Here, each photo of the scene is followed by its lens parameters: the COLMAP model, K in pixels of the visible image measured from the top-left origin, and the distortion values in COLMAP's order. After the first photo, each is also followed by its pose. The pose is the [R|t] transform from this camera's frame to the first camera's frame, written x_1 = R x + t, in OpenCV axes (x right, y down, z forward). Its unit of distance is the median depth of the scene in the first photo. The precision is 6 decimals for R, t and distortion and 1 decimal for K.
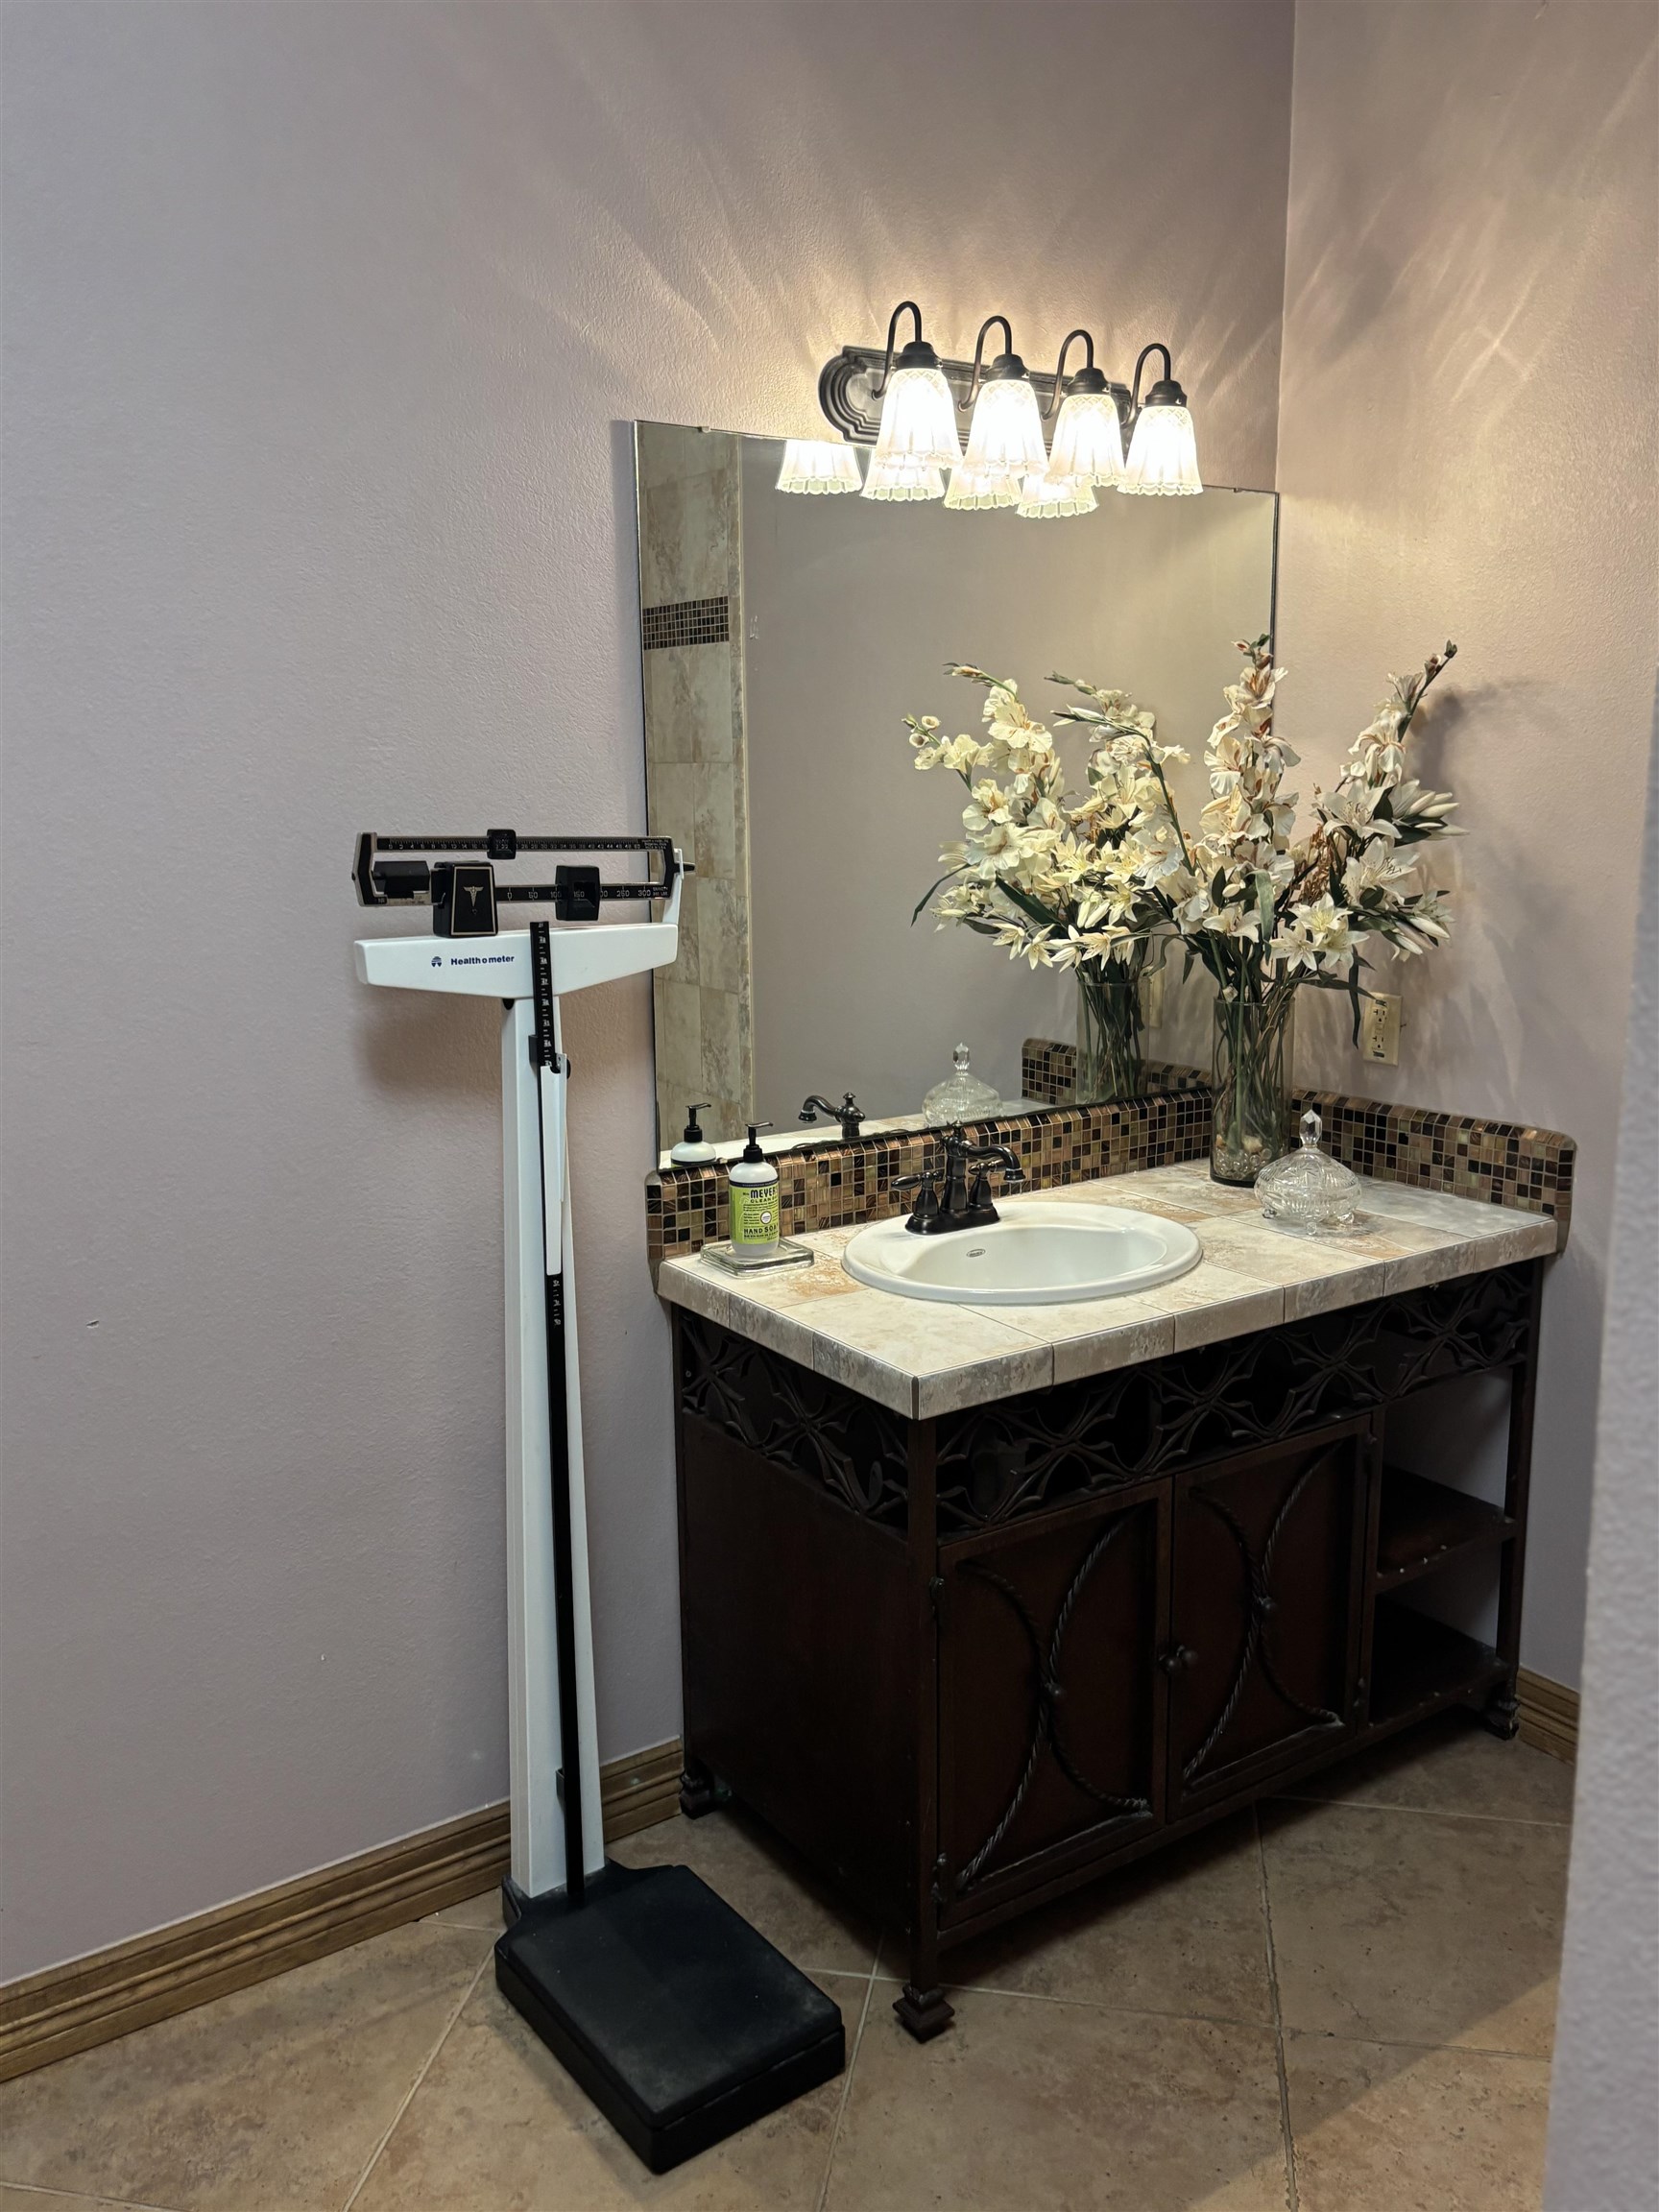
lens RADIAL K [[1729.6, 0, 837.7], [0, 1729.6, 1100.5], [0, 0, 1]] dist [0.052803, -0.051349]
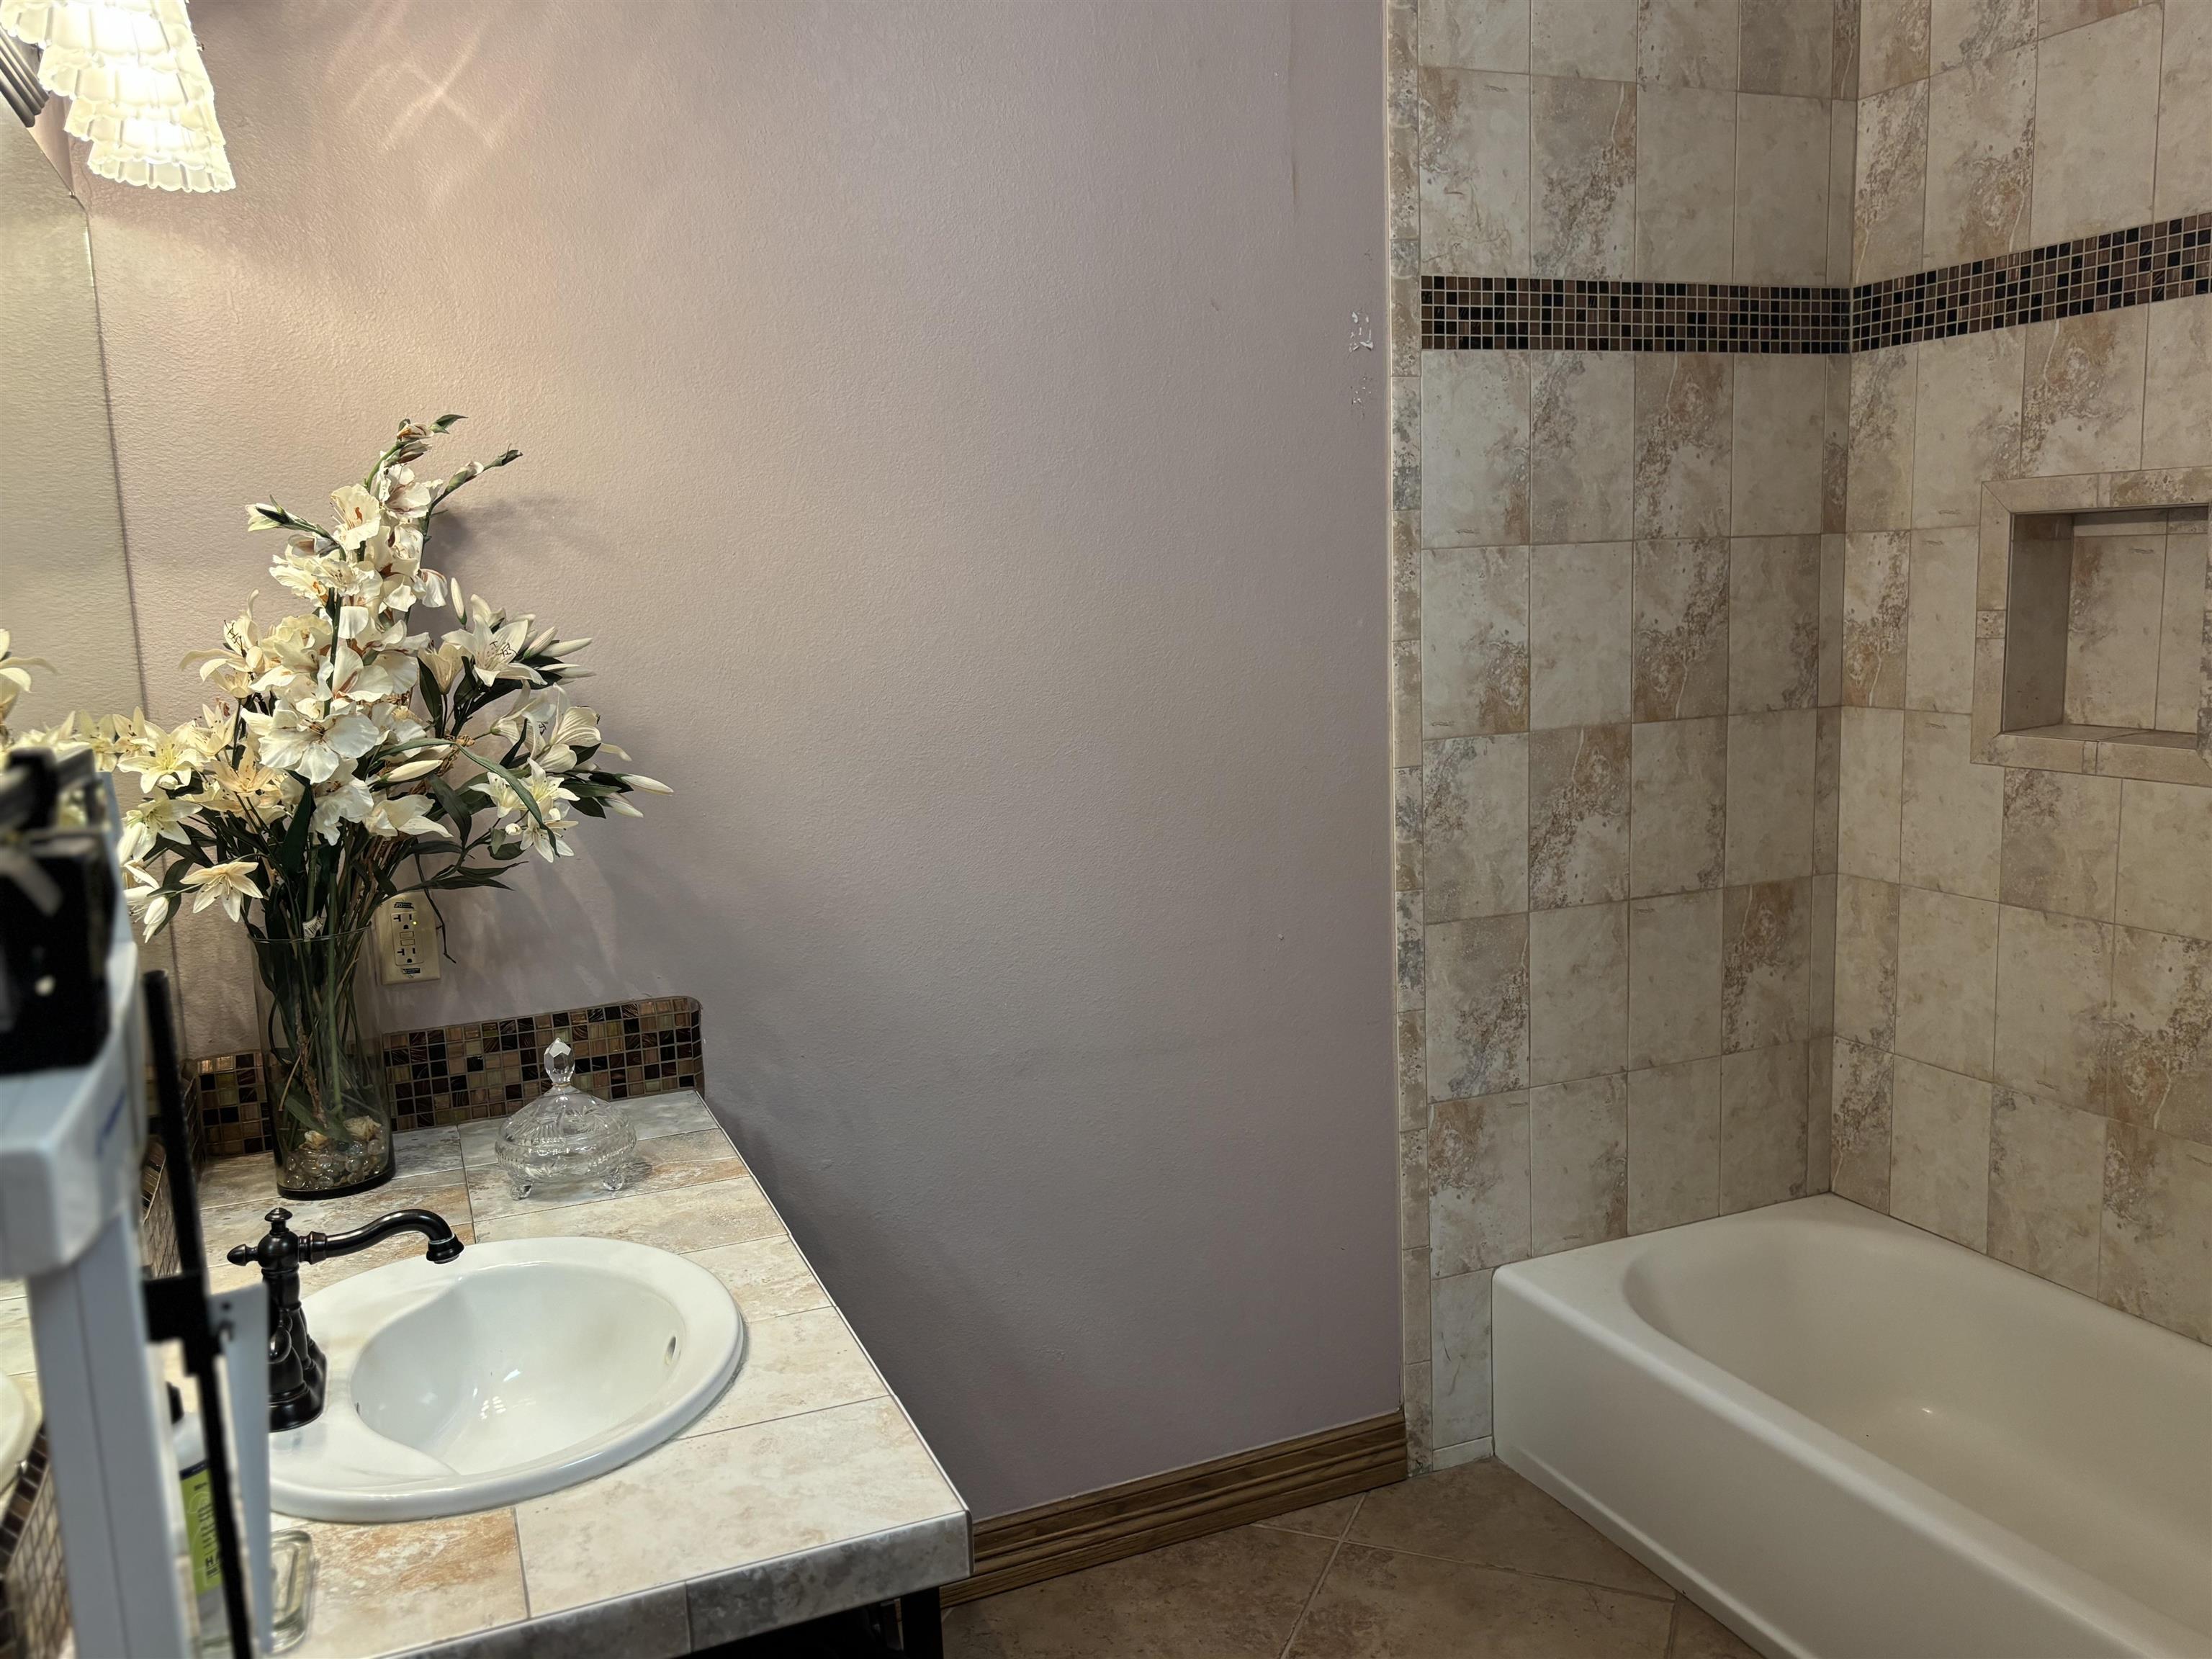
lens RADIAL K [[1729.6, 0, 1115.7], [0, 1729.6, 840.6], [0, 0, 1]] dist [0.052803, -0.051349]
pose [[0.207075, -0.145981, 0.967373, -0.393947], [0.217070, 0.971014, 0.100065, -0.099677], [-0.953940, 0.189267, 0.232760, 0.552125]]
